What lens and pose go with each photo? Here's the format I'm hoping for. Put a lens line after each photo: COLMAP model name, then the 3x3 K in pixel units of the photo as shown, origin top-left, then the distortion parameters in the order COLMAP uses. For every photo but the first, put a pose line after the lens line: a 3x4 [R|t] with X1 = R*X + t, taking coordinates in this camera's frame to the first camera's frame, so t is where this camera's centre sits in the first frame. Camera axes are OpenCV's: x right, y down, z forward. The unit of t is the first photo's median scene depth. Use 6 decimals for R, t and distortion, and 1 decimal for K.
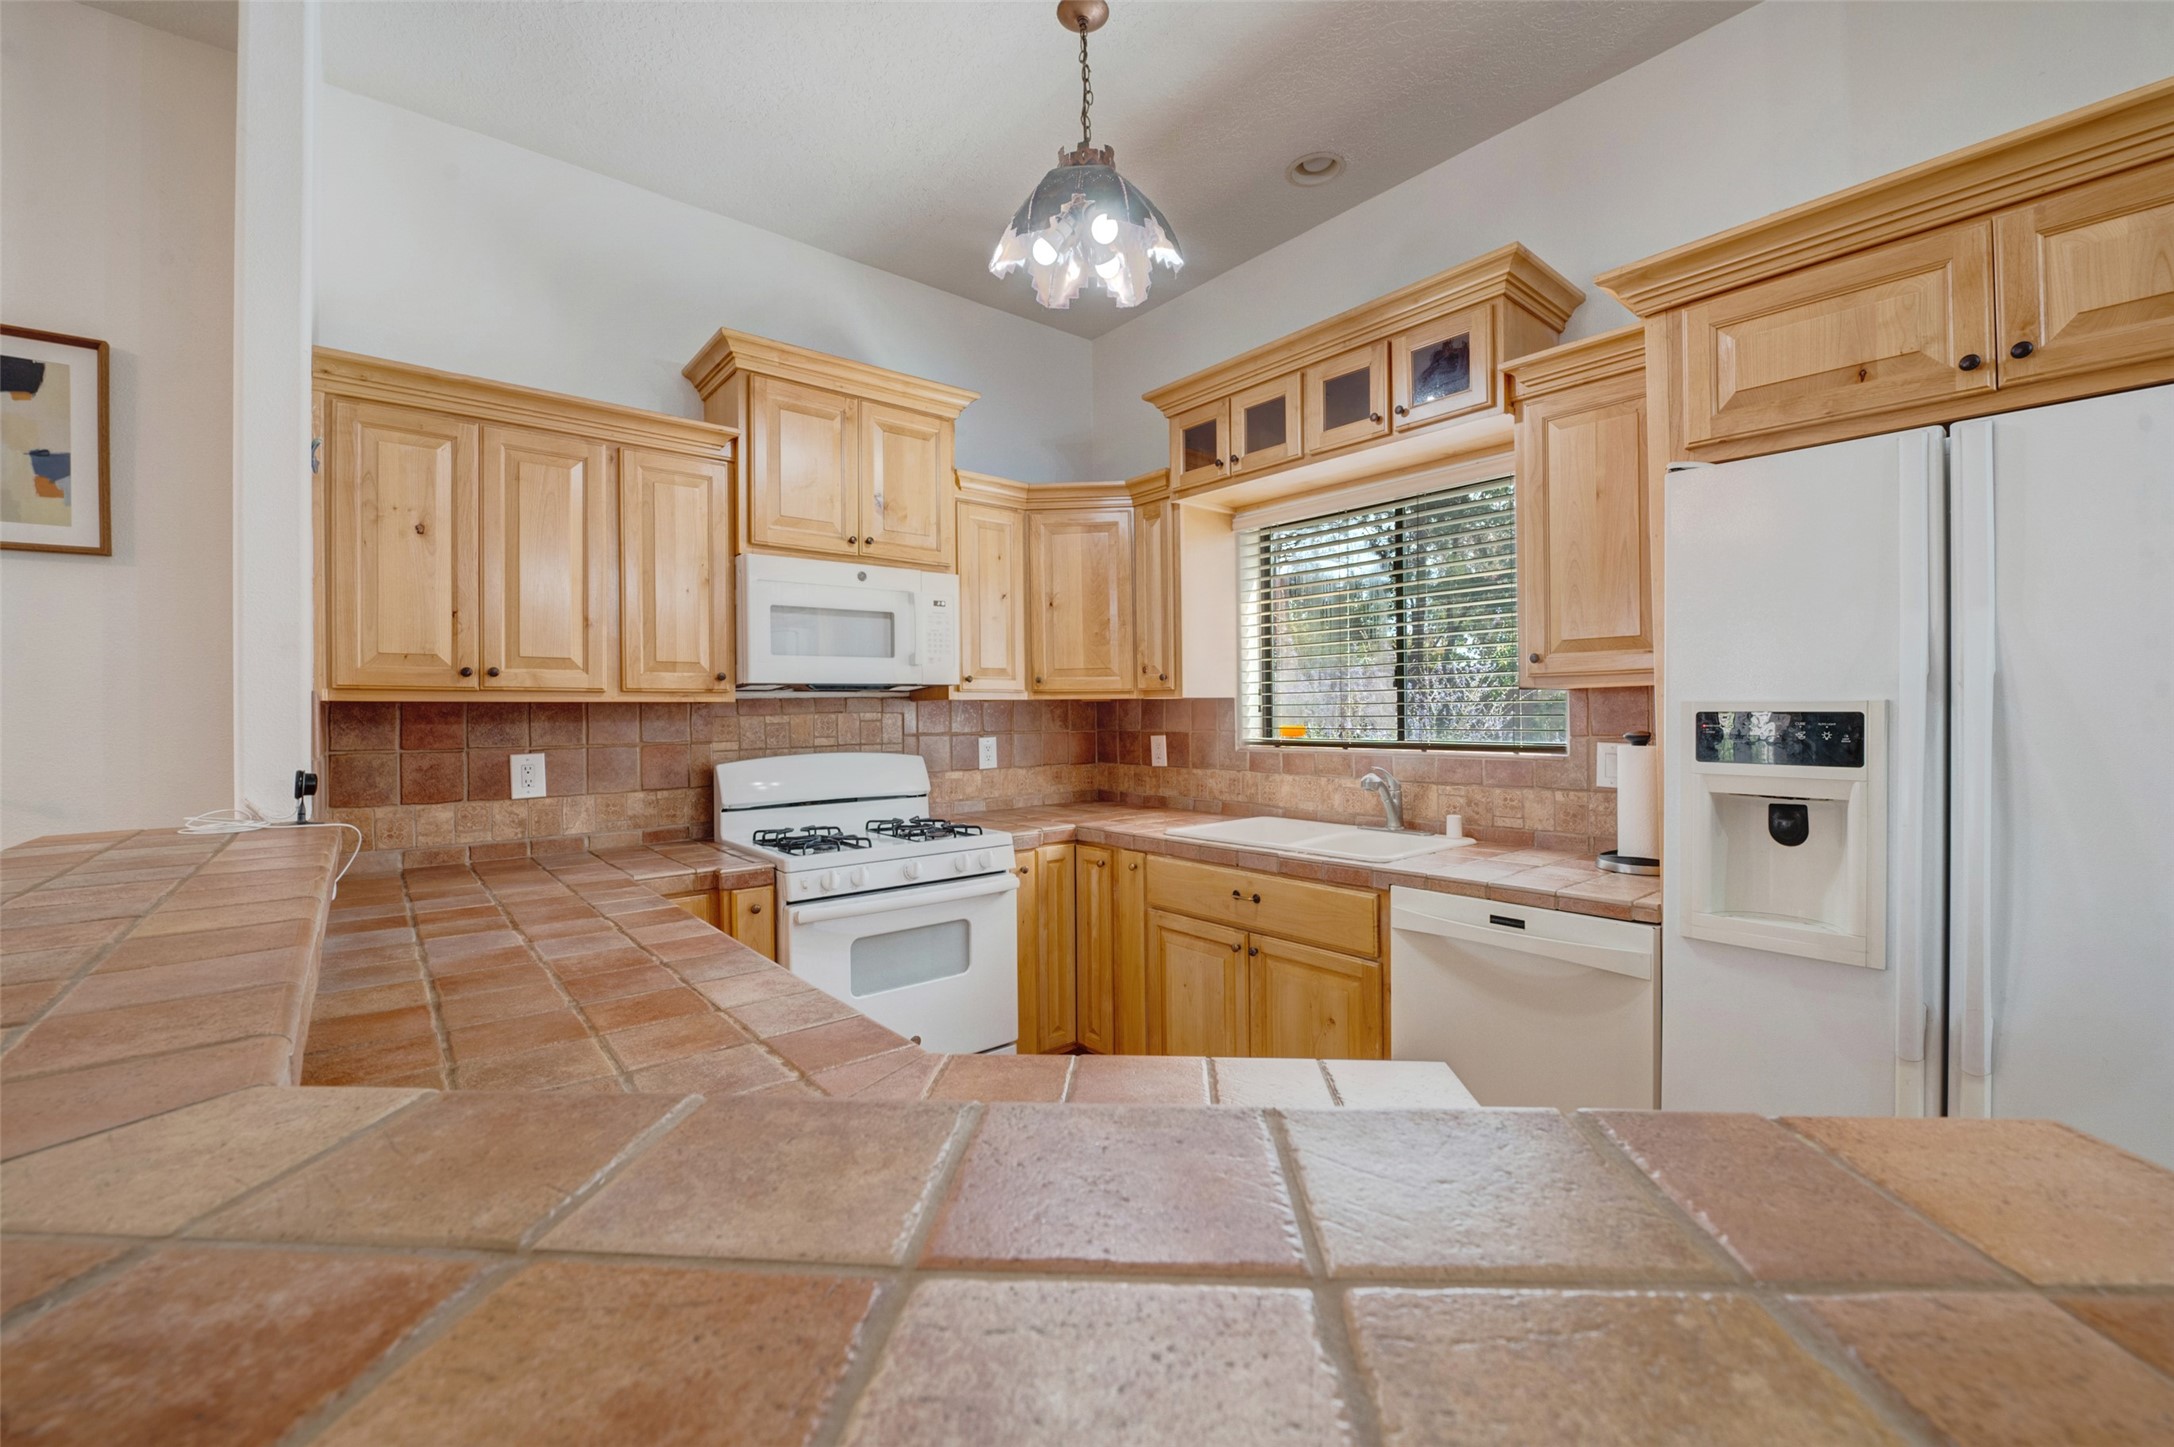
lens RADIAL K [[873.0, 0, 1088.5], [0, 873.0, 712.2], [0, 0, 1]] dist [-0.011026, -0.000217]
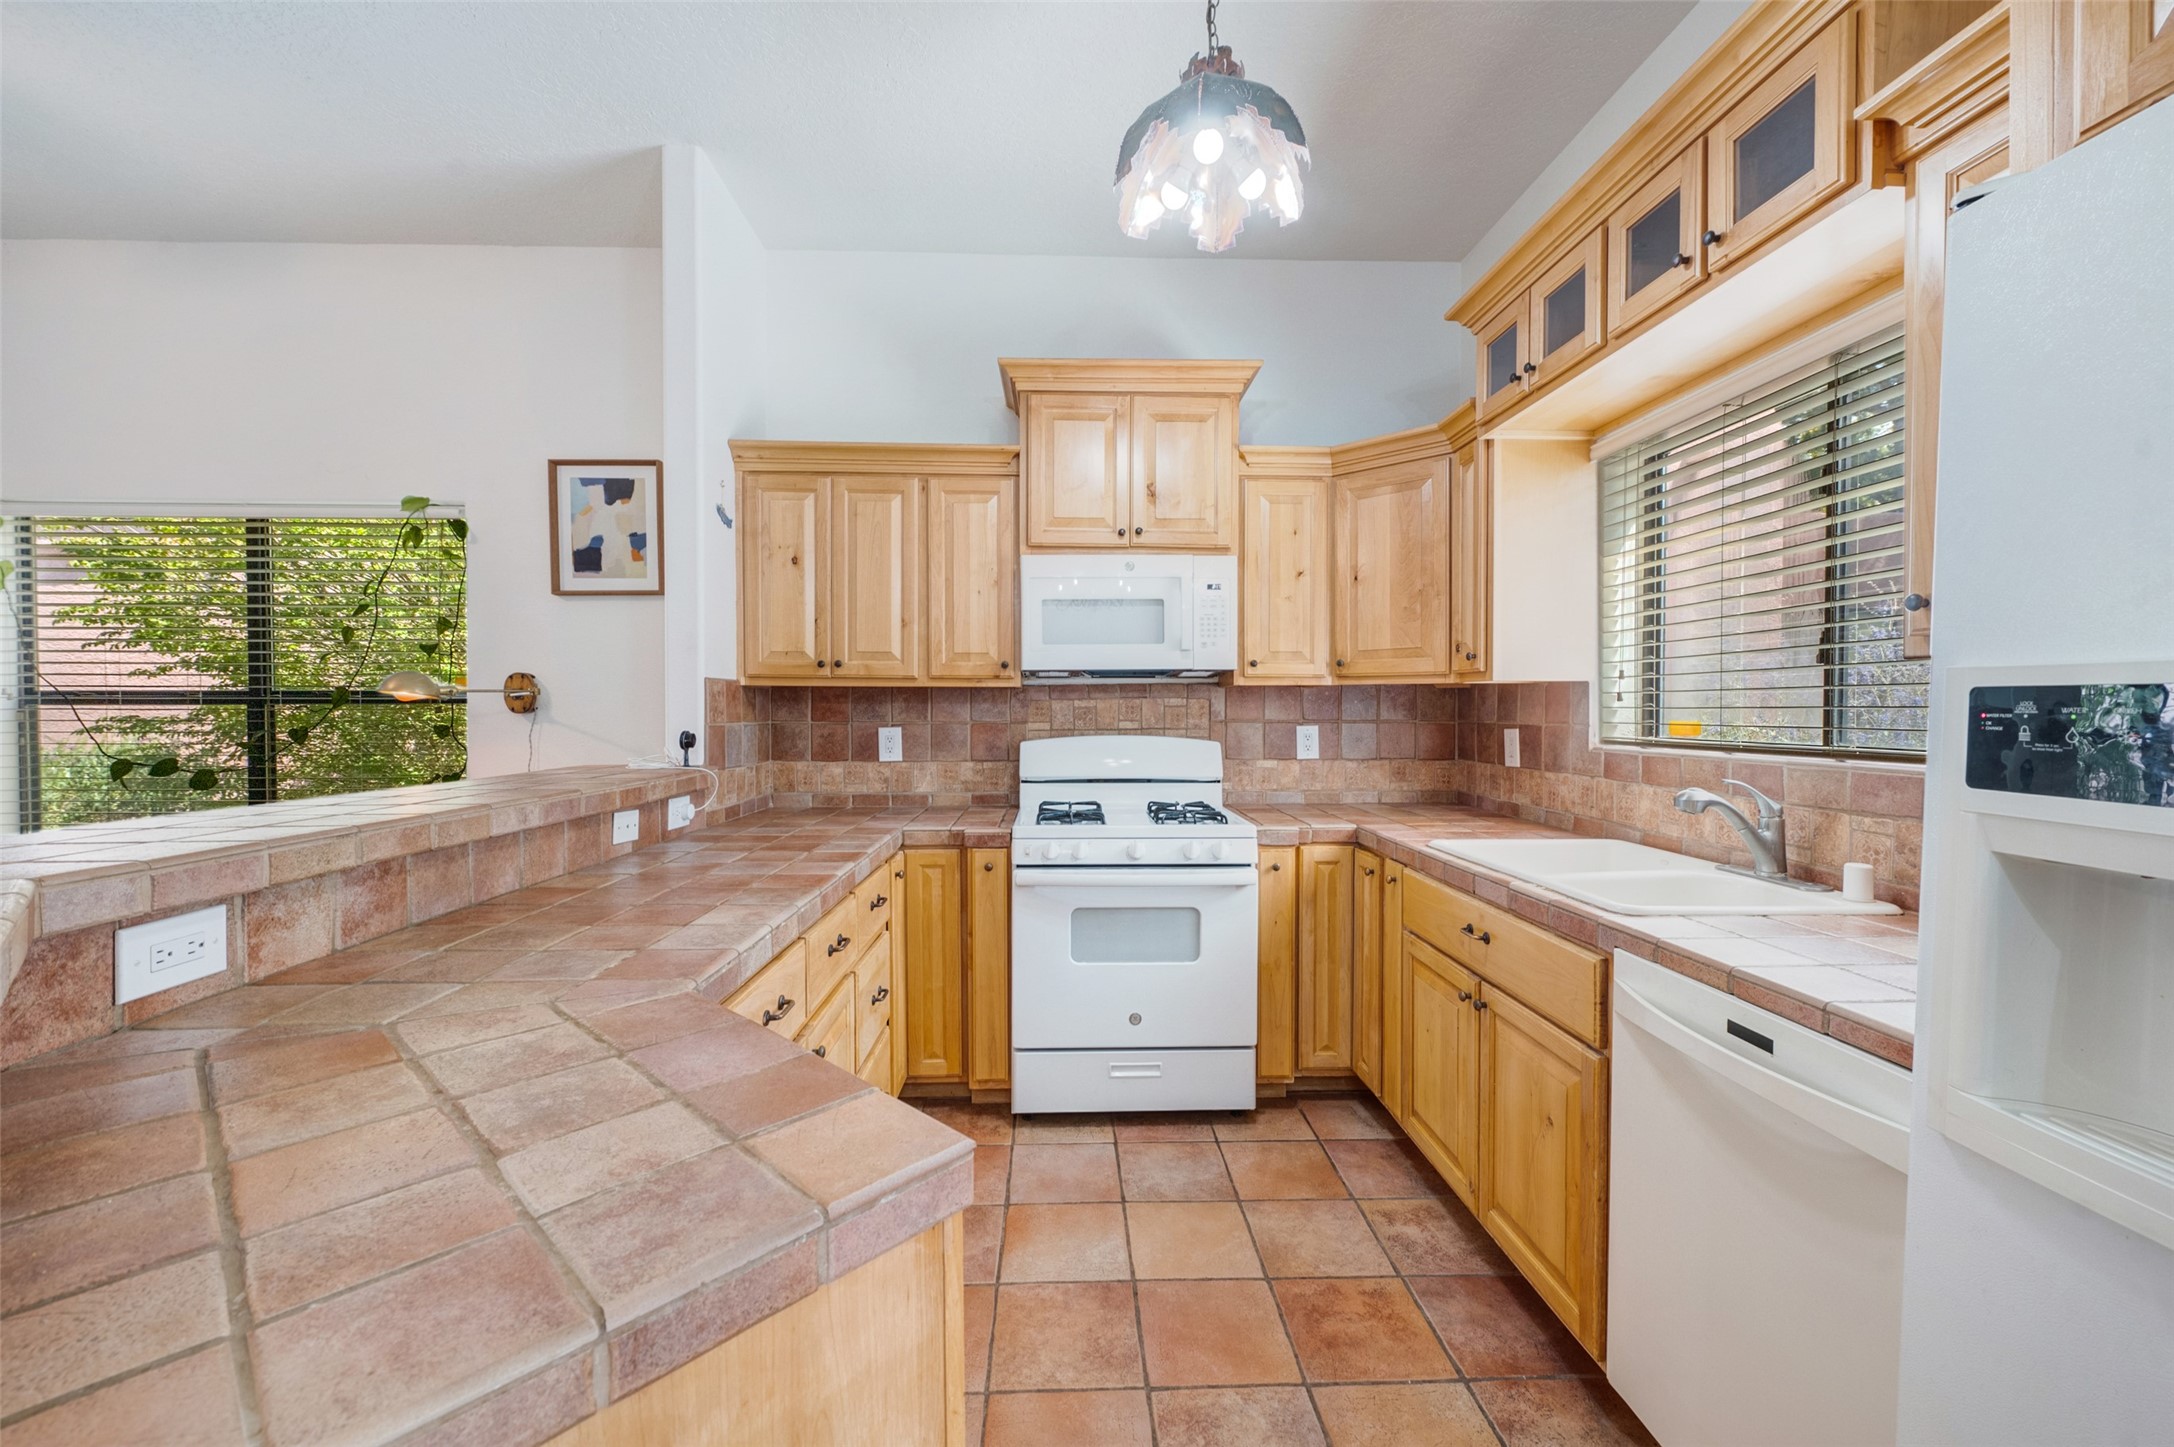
lens RADIAL K [[848.7, 0, 1084.4], [0, 848.7, 720.6], [0, 0, 1]] dist [0.000671, -0.000083]
pose [[0.788173, 0.021191, -0.615088, 0.326459], [-0.009692, 0.999711, 0.022022, 0.006912], [0.615377, -0.011396, 0.788151, 0.167196]]
